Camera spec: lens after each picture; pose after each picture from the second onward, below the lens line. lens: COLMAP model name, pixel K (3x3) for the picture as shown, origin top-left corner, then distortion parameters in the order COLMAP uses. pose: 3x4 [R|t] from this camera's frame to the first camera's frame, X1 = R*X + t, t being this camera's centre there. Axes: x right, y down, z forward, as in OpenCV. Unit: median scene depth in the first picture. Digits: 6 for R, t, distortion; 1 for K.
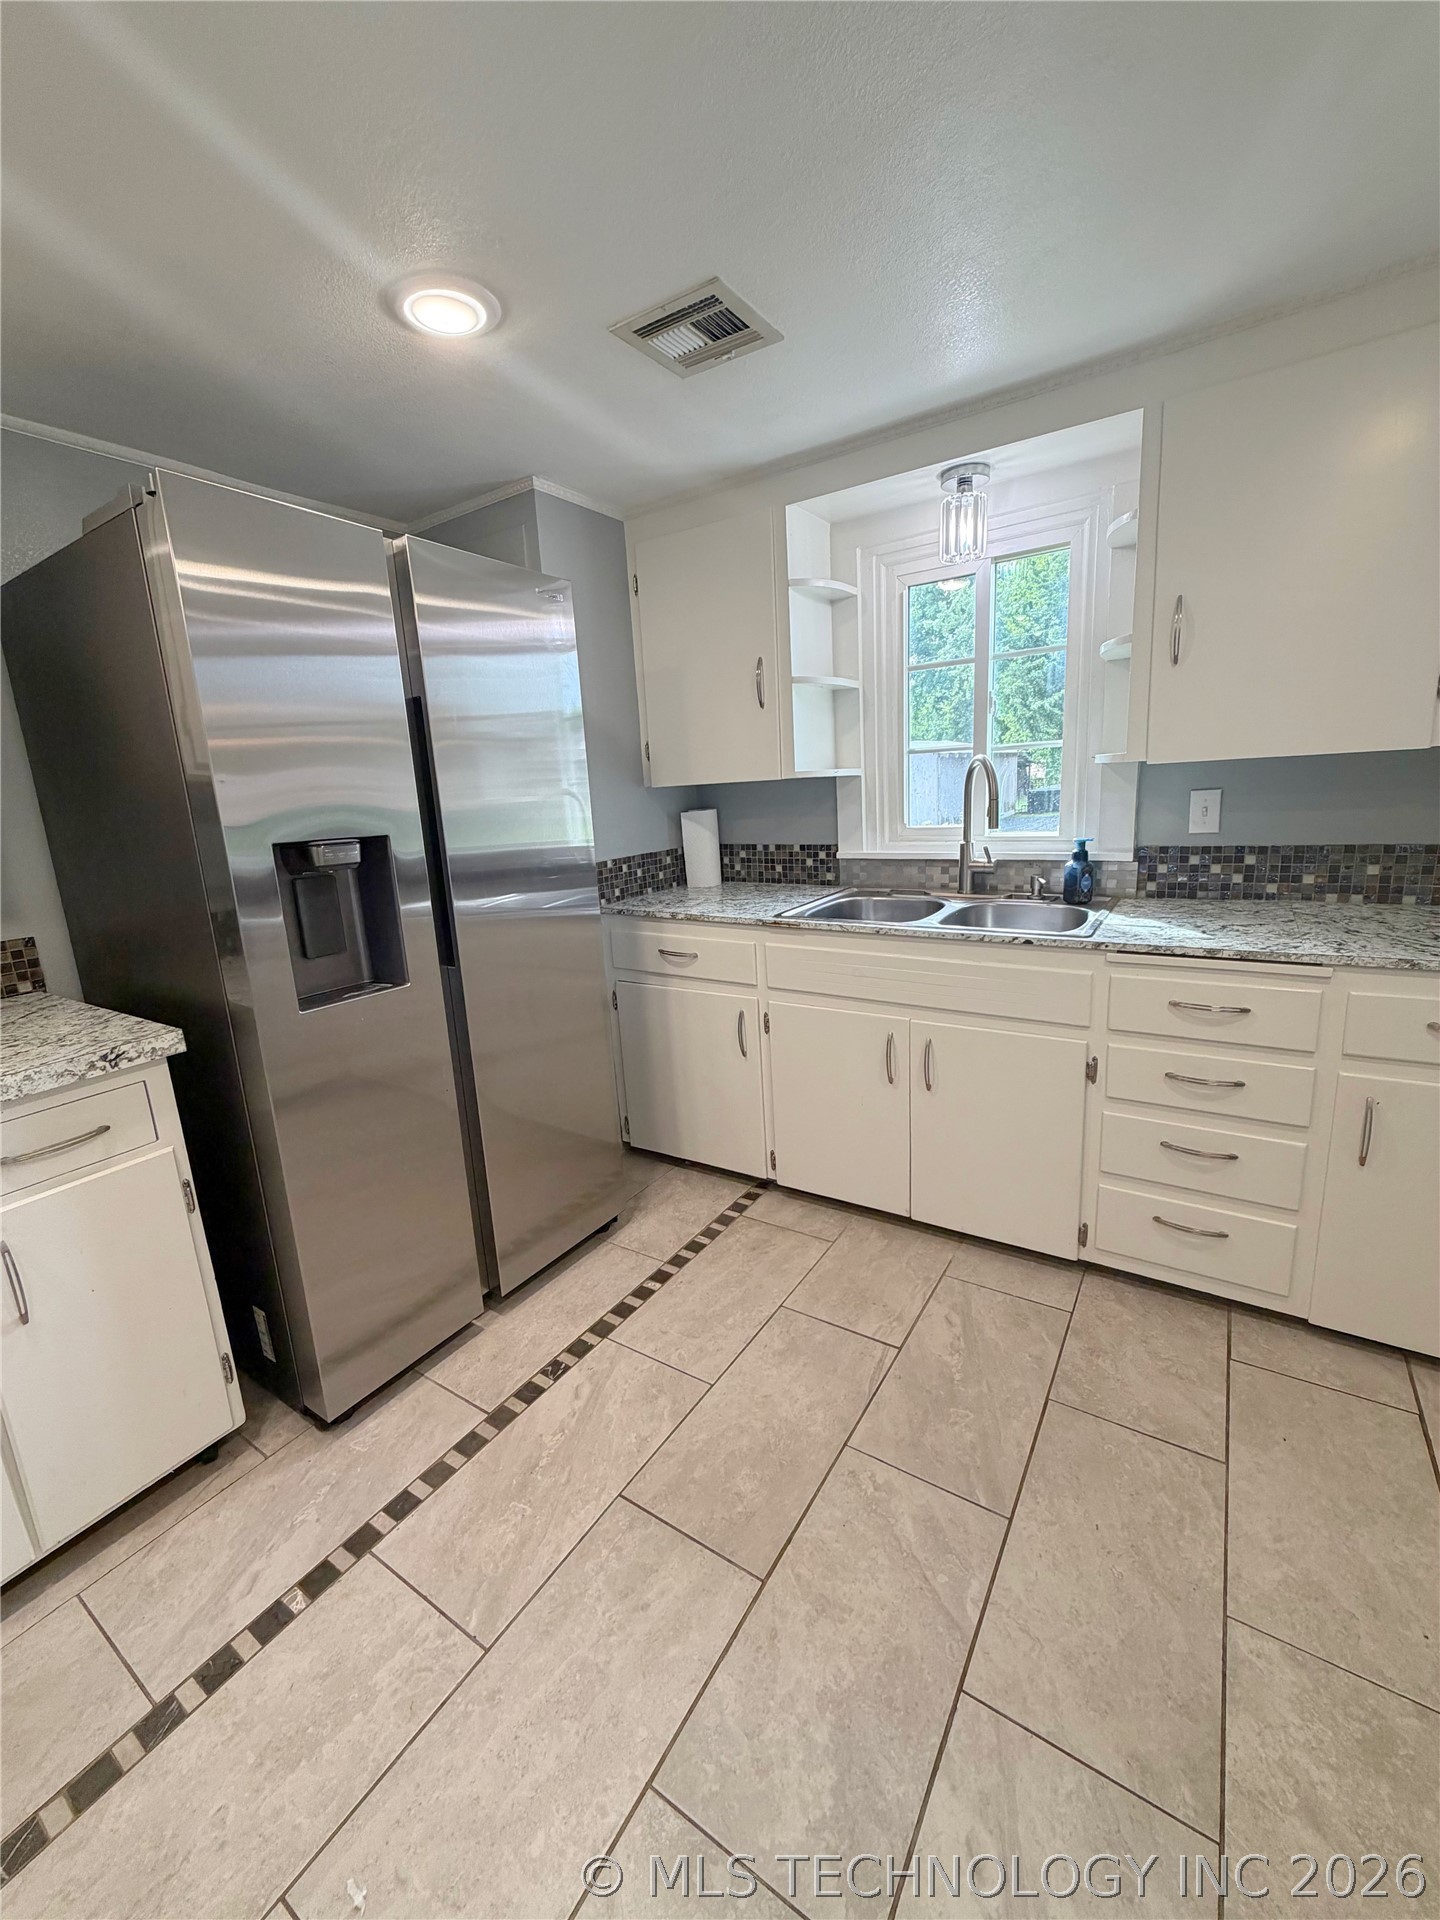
lens RADIAL K [[766.3, 0, 720.9], [0, 766.3, 952.9], [0, 0, 1]] dist [-0.001407, 0.000626]
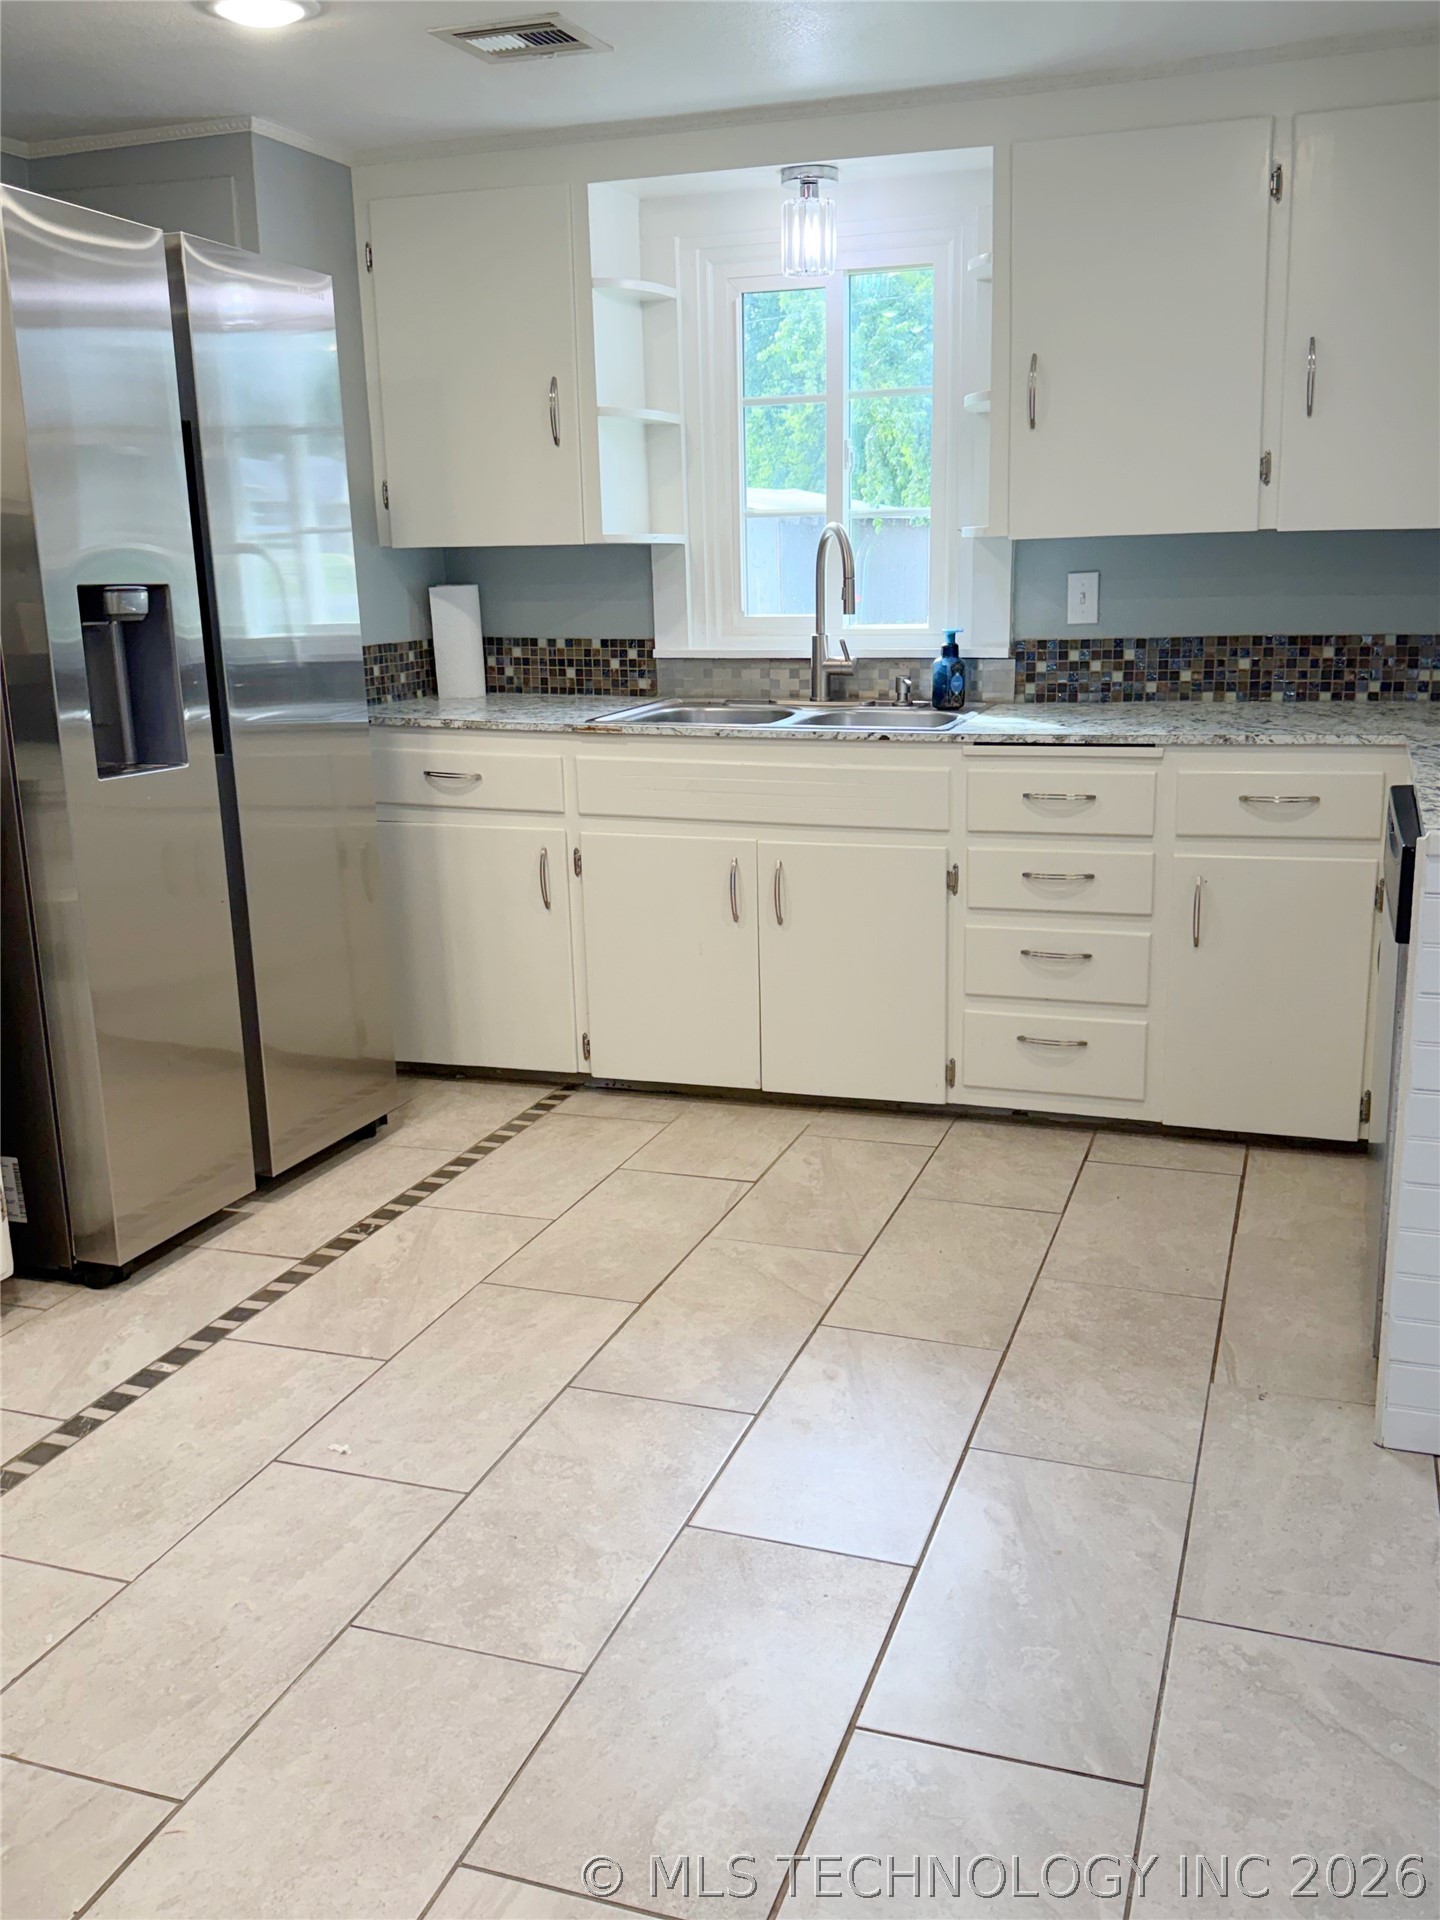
lens RADIAL K [[1663.8, 0, 733.0], [0, 1663.8, 975.2], [0, 0, 1]] dist [0.138852, -0.232432]
pose [[0.970215, -0.023911, 0.241063, -0.240929], [0.019282, 0.999582, 0.021545, 0.211827], [-0.241478, -0.016255, 0.970270, -0.830718]]
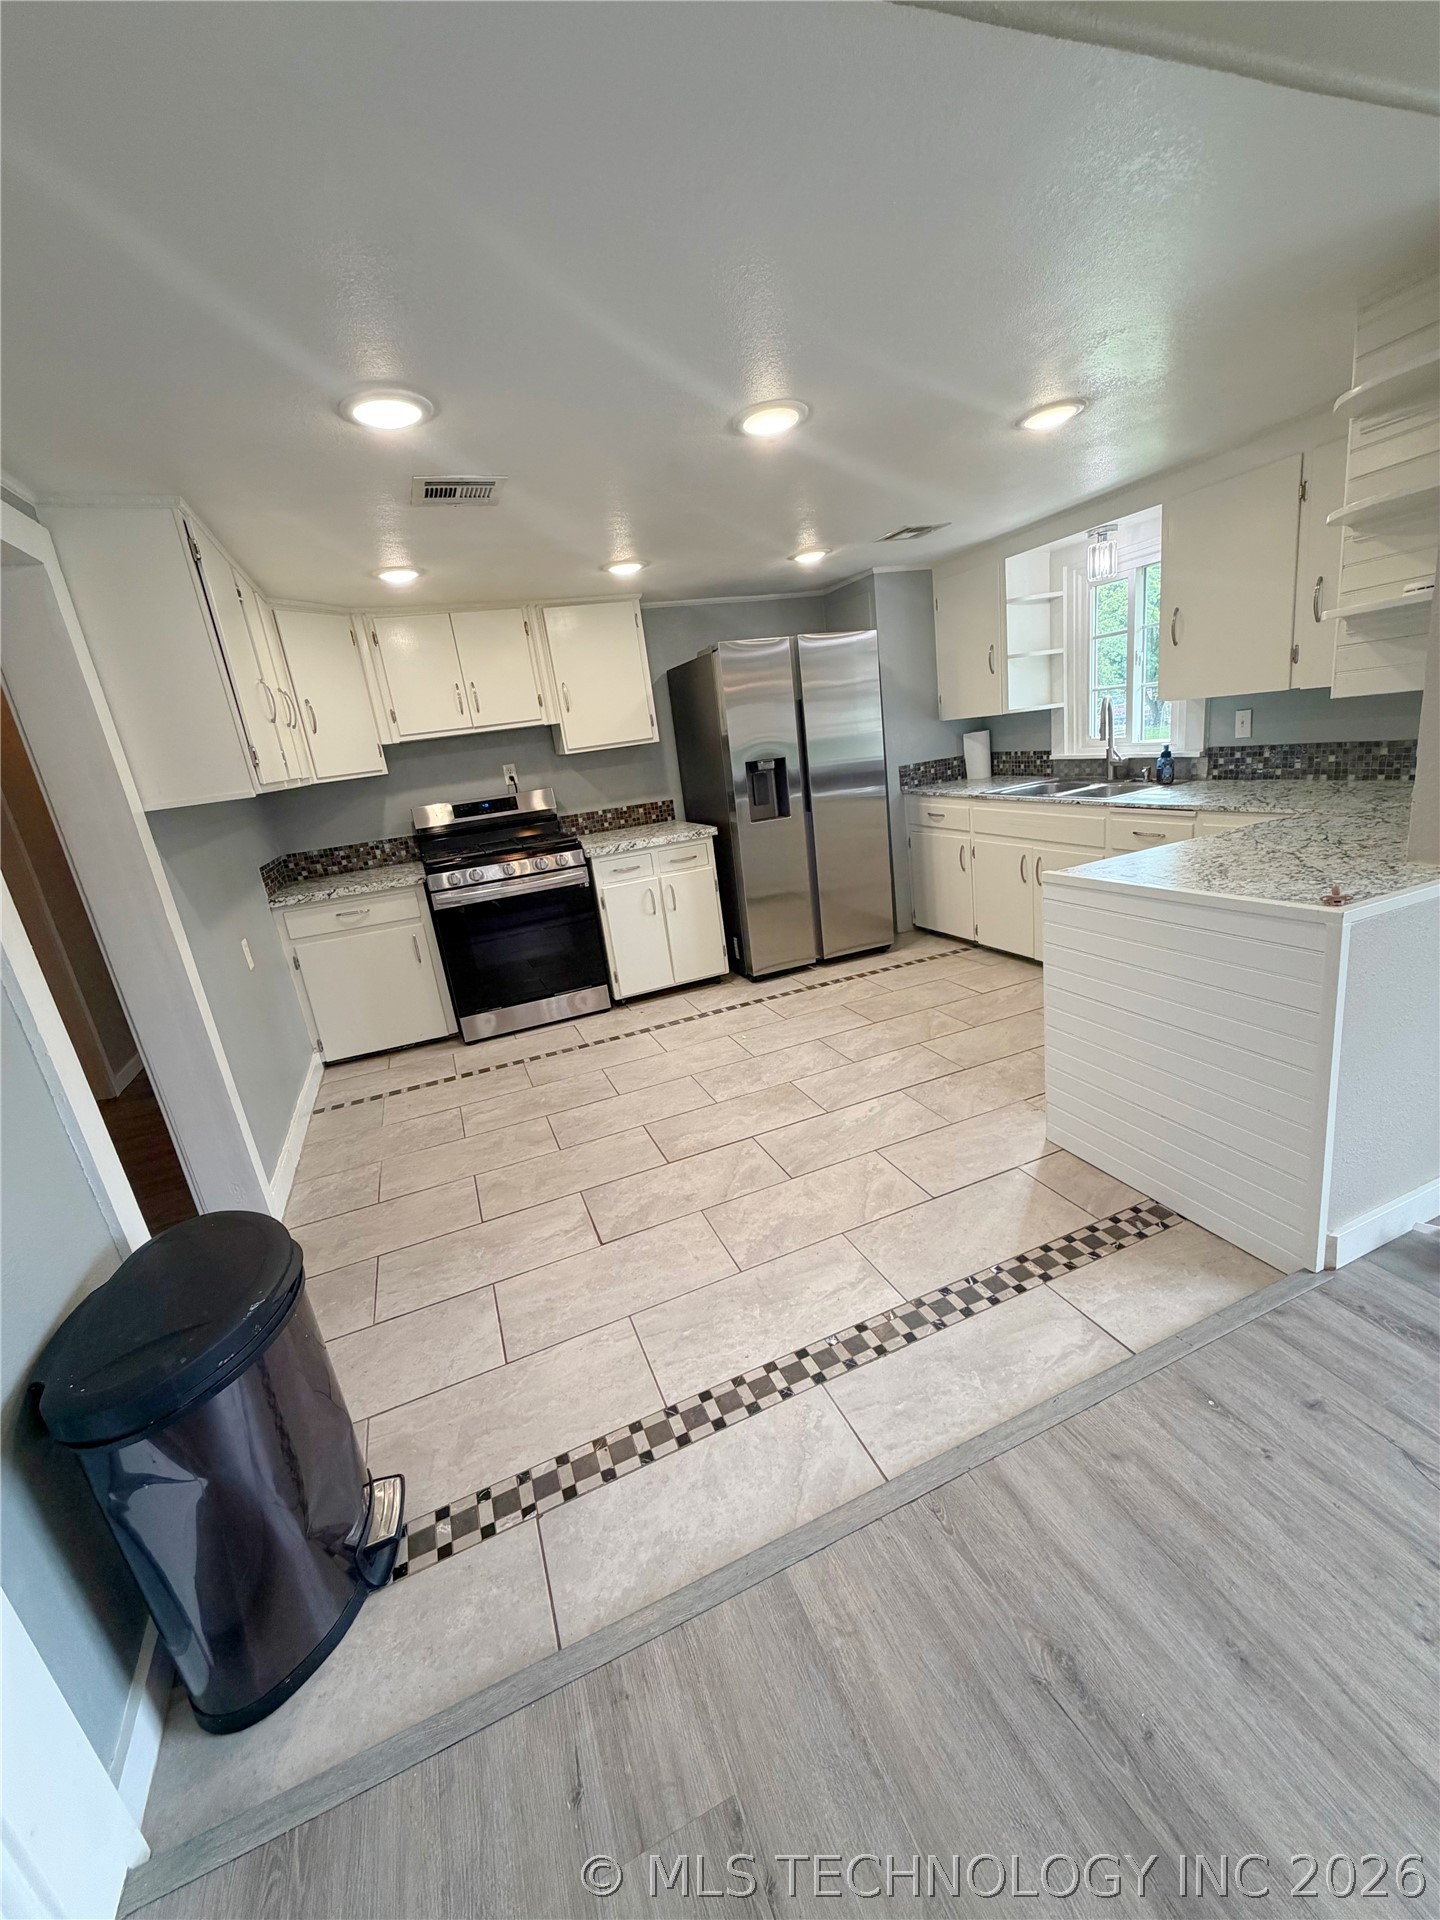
lens RADIAL K [[766.3, 0, 721.2], [0, 766.3, 954.3], [0, 0, 1]] dist [-0.001407, 0.000626]
pose [[0.820222, 0.112914, -0.560792, 0.762924], [-0.044538, 0.989955, 0.134182, 0.139667], [0.570310, -0.085082, 0.817012, -1.078315]]
